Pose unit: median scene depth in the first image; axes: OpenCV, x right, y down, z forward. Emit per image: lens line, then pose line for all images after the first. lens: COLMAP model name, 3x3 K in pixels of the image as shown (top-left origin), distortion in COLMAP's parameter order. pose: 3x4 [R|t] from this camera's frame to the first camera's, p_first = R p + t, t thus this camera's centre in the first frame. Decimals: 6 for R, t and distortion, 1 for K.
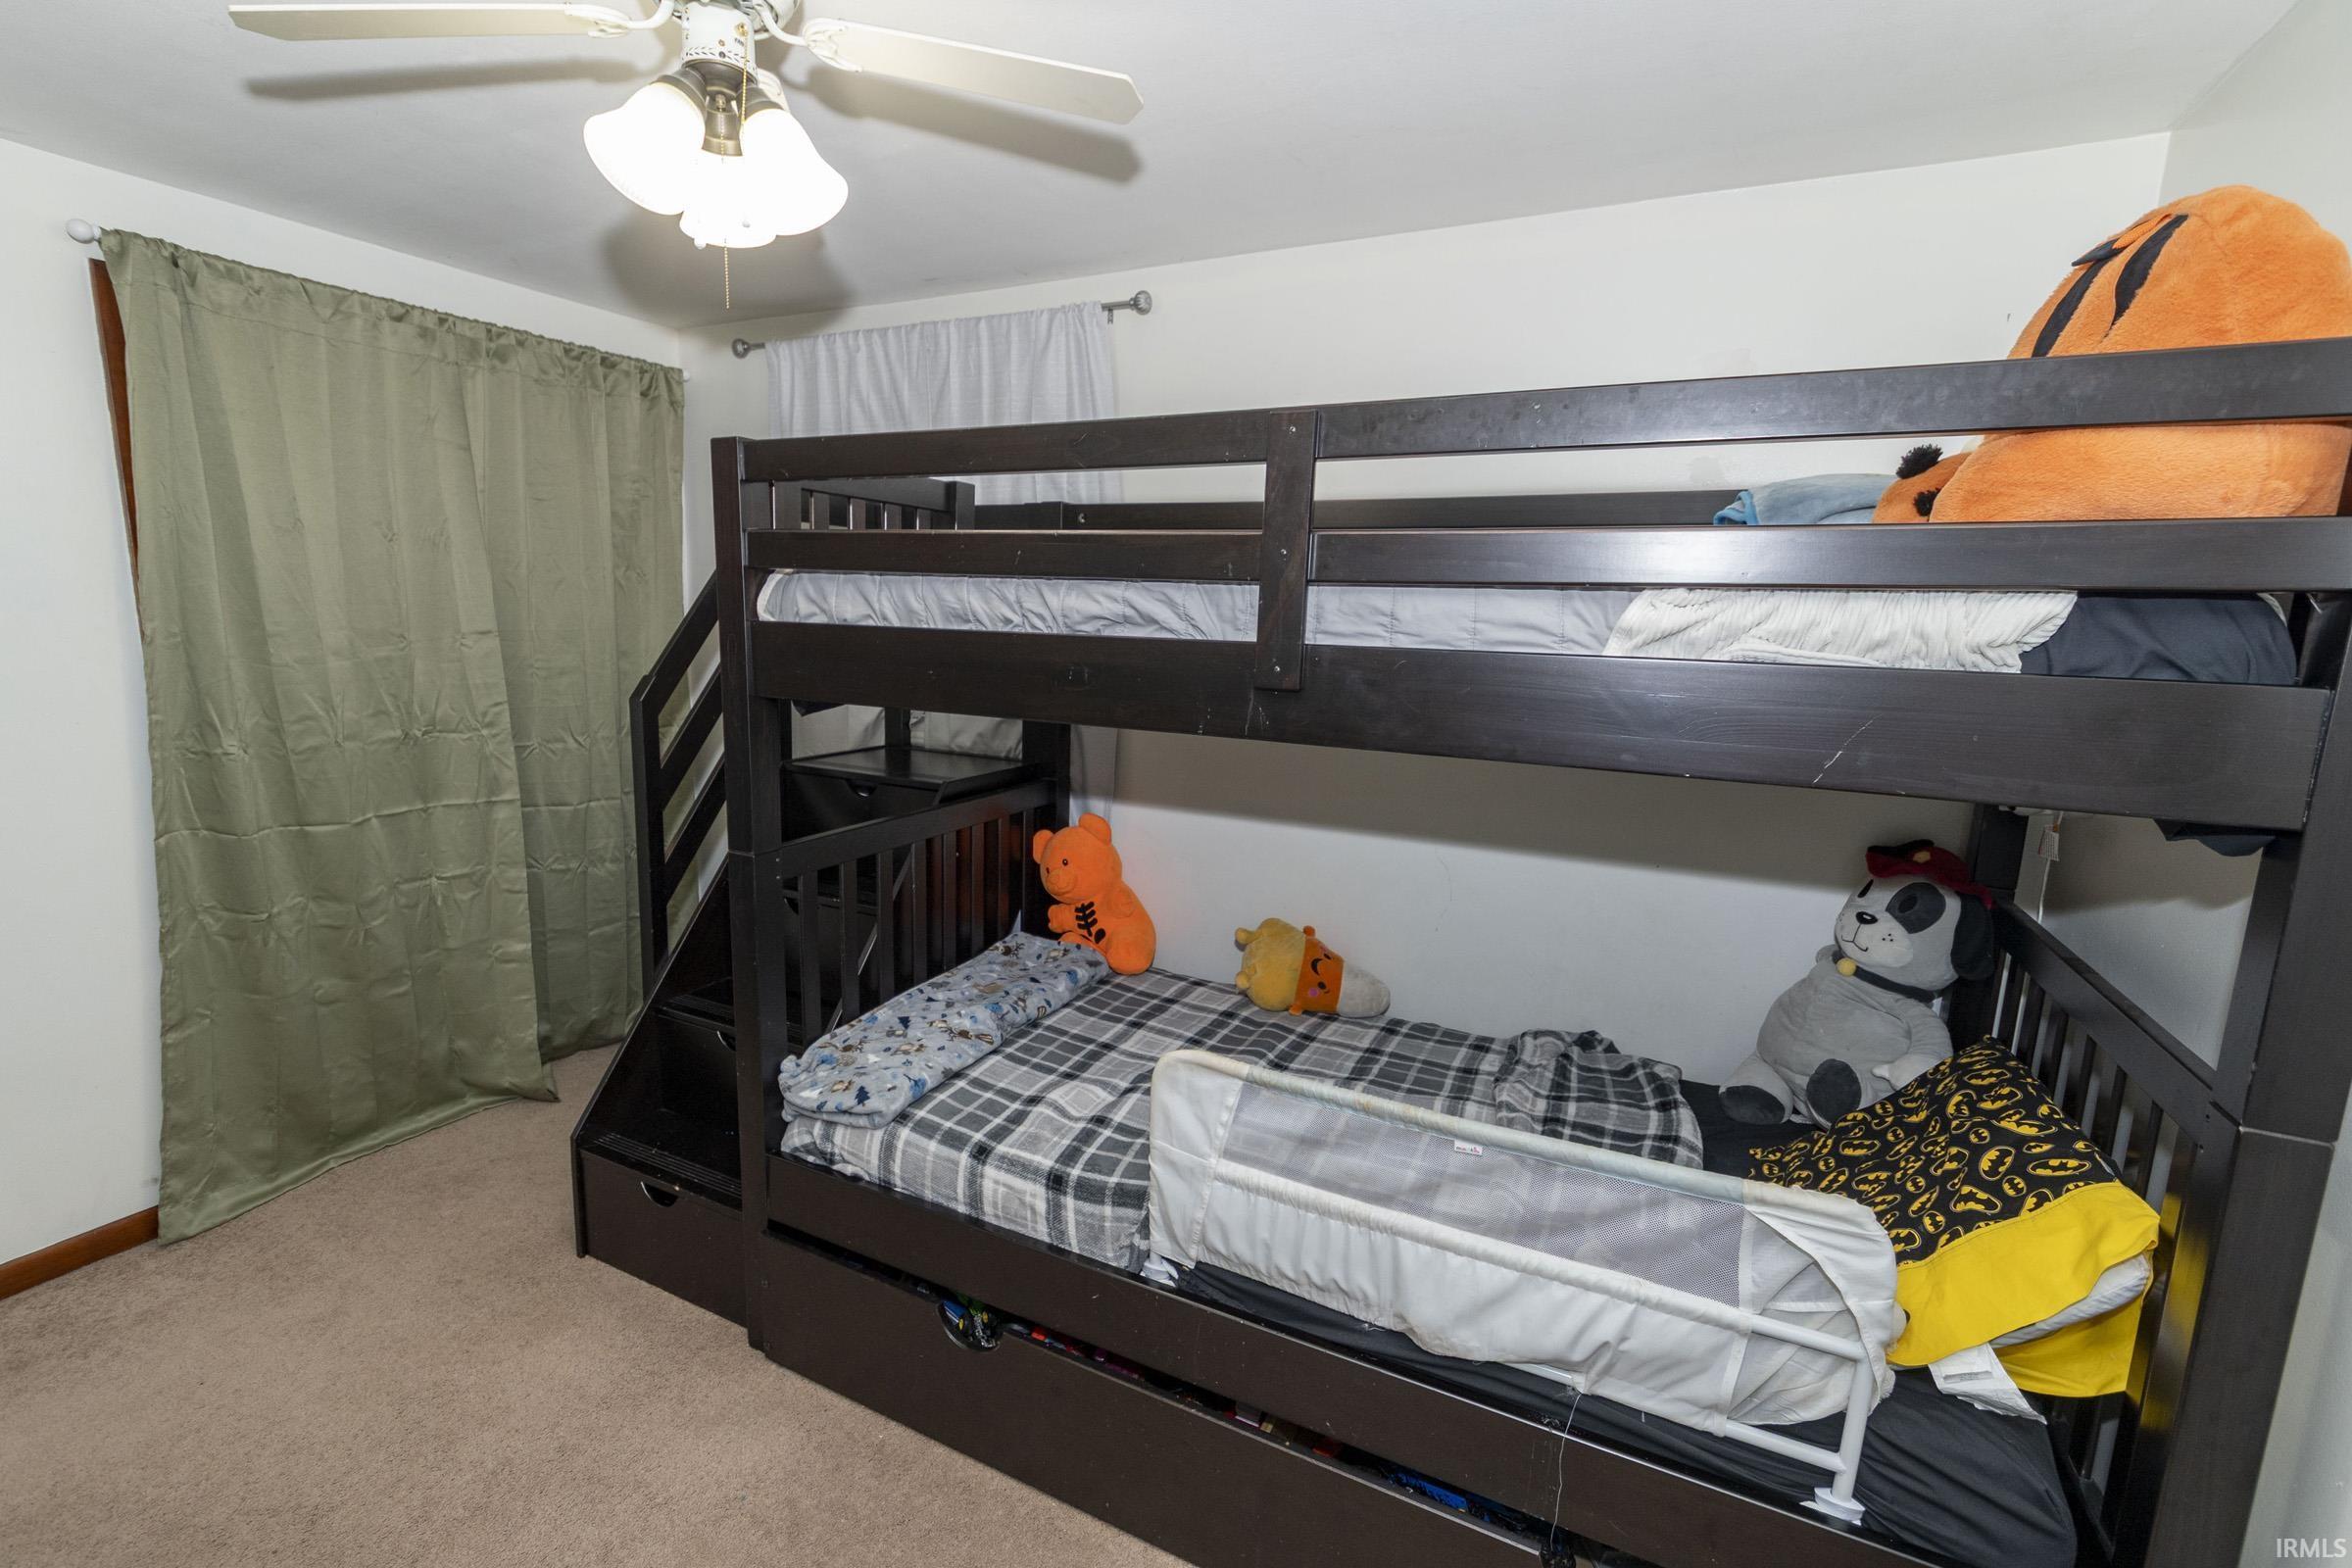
lens RADIAL K [[1039.1, 0, 1150.9], [0, 1039.1, 779.9], [0, 0, 1]] dist [0.008588, -0.007103]
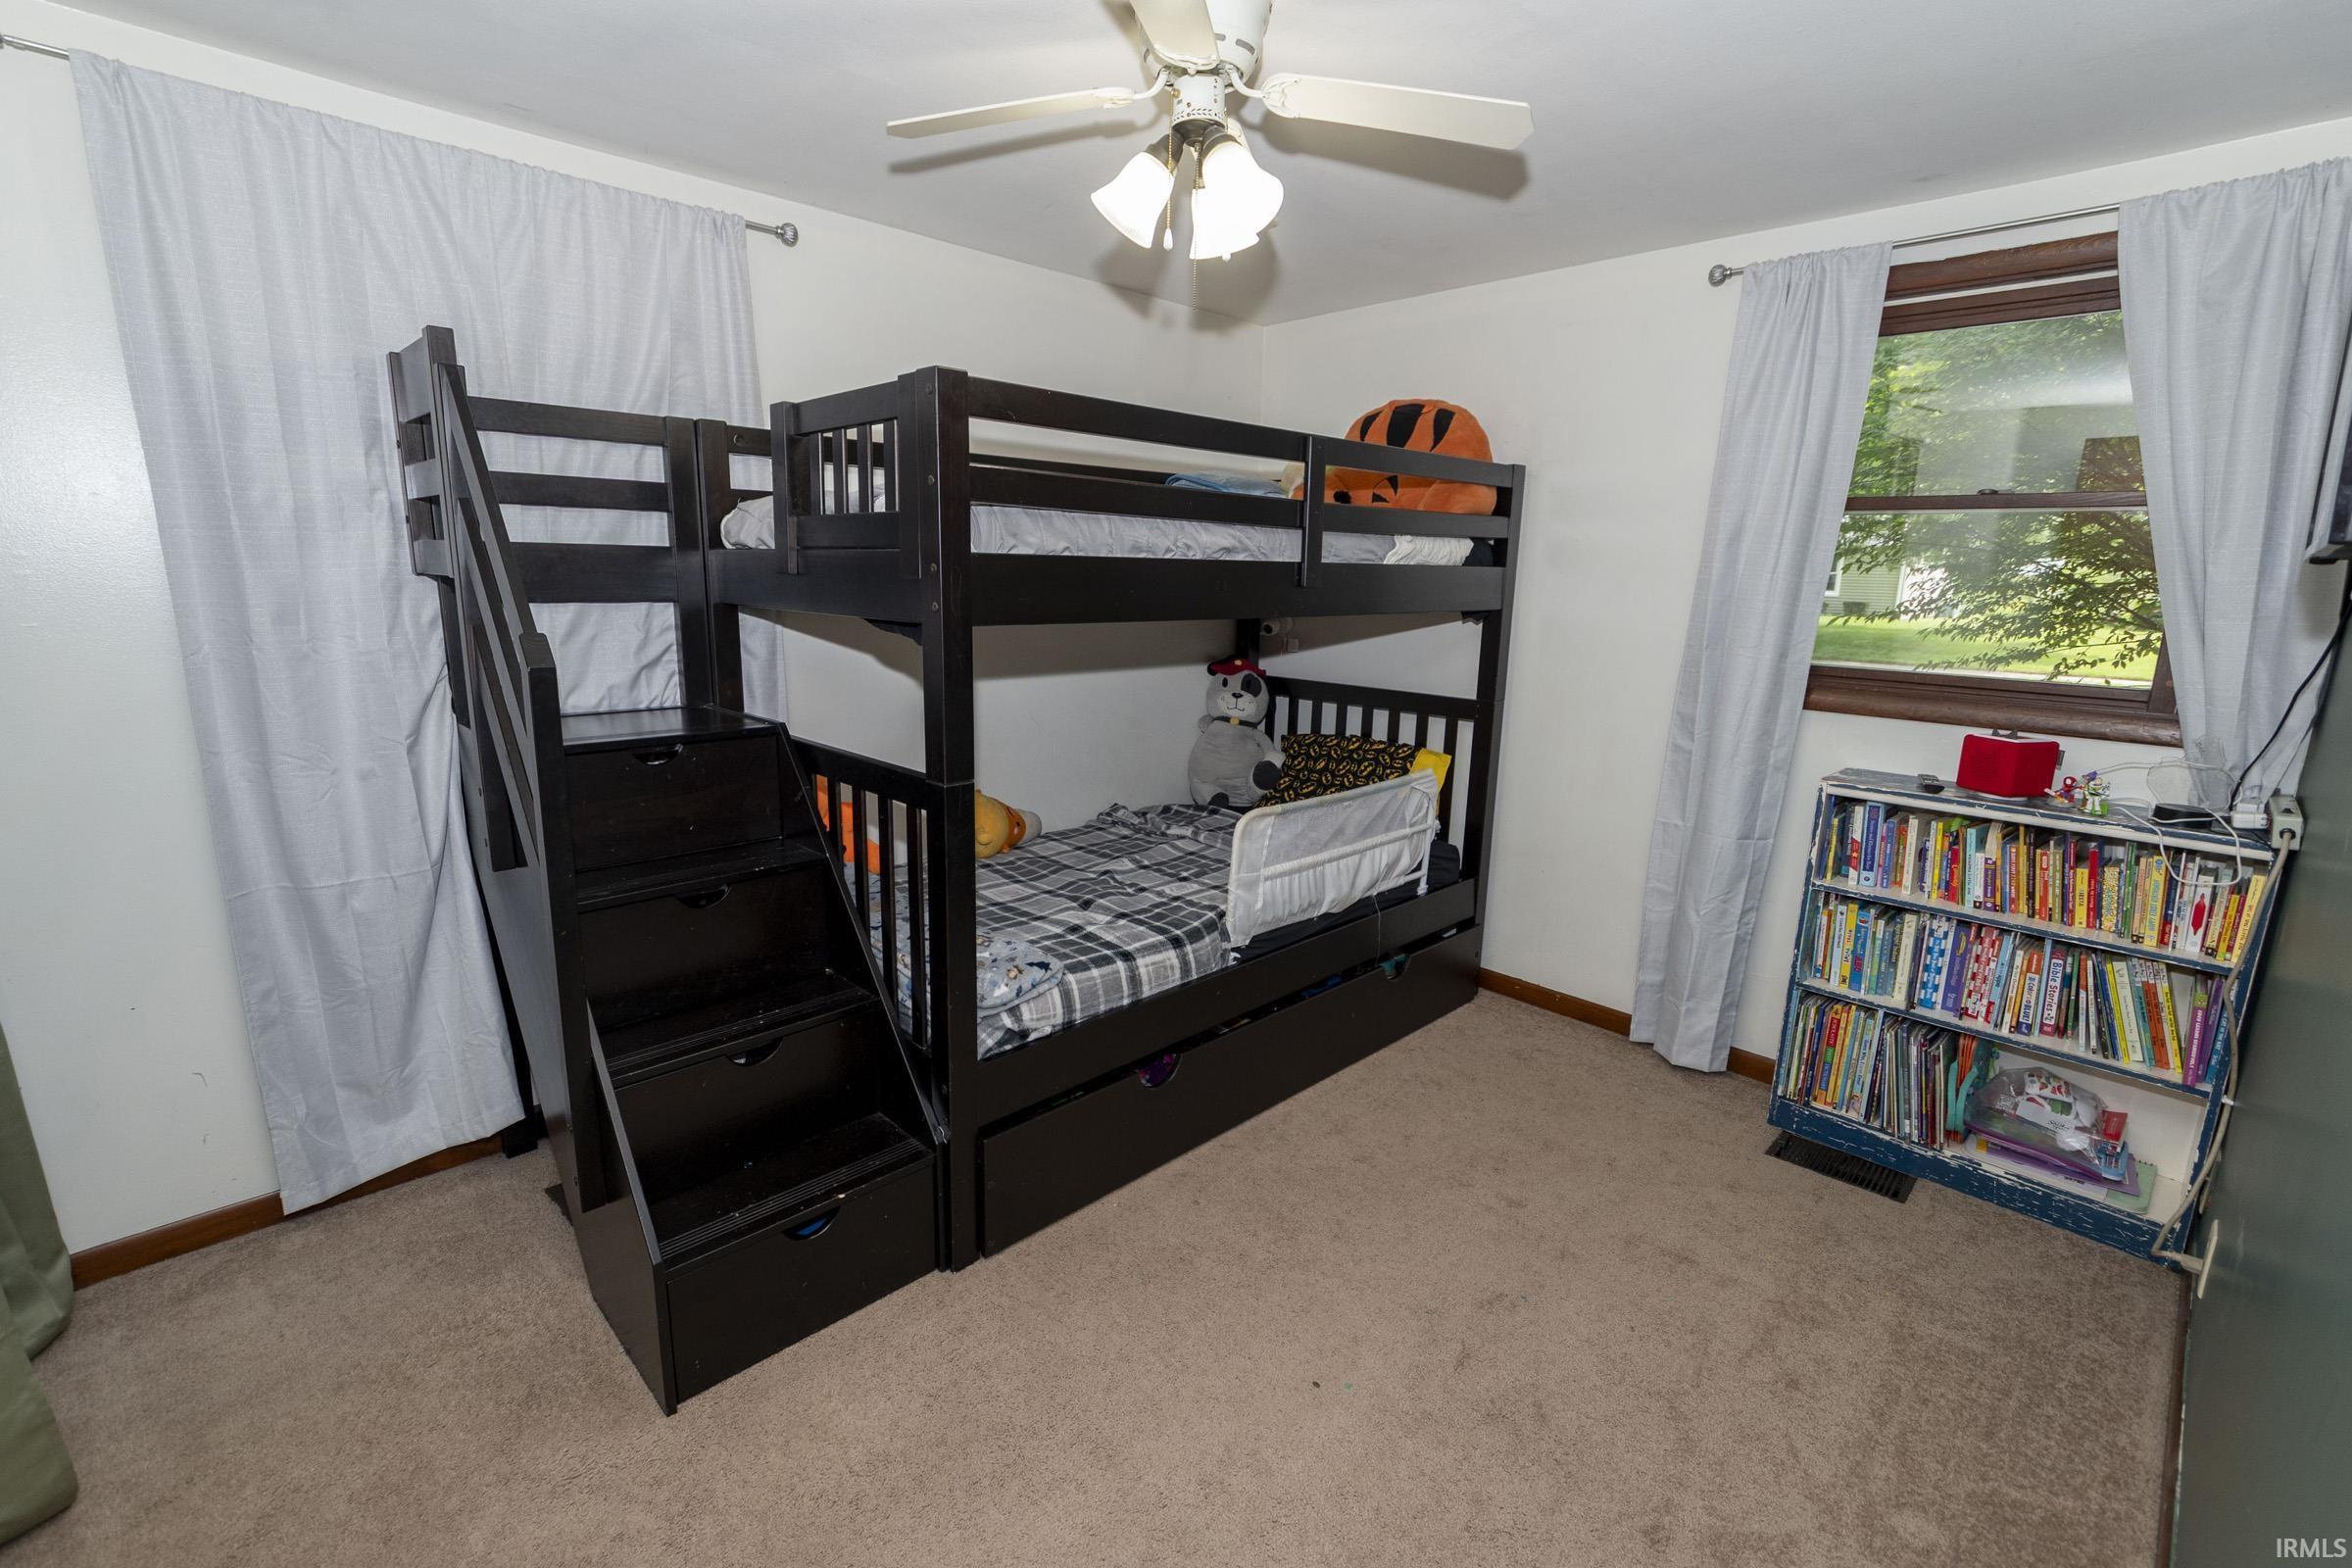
lens RADIAL K [[1039.1, 0, 1150.9], [0, 1039.1, 779.9], [0, 0, 1]] dist [0.008588, -0.007103]
pose [[0.326156, -0.214046, 0.920764, -1.363591], [0.142900, 0.973998, 0.175803, -0.093159], [-0.934453, 0.074238, 0.348262, 0.501118]]
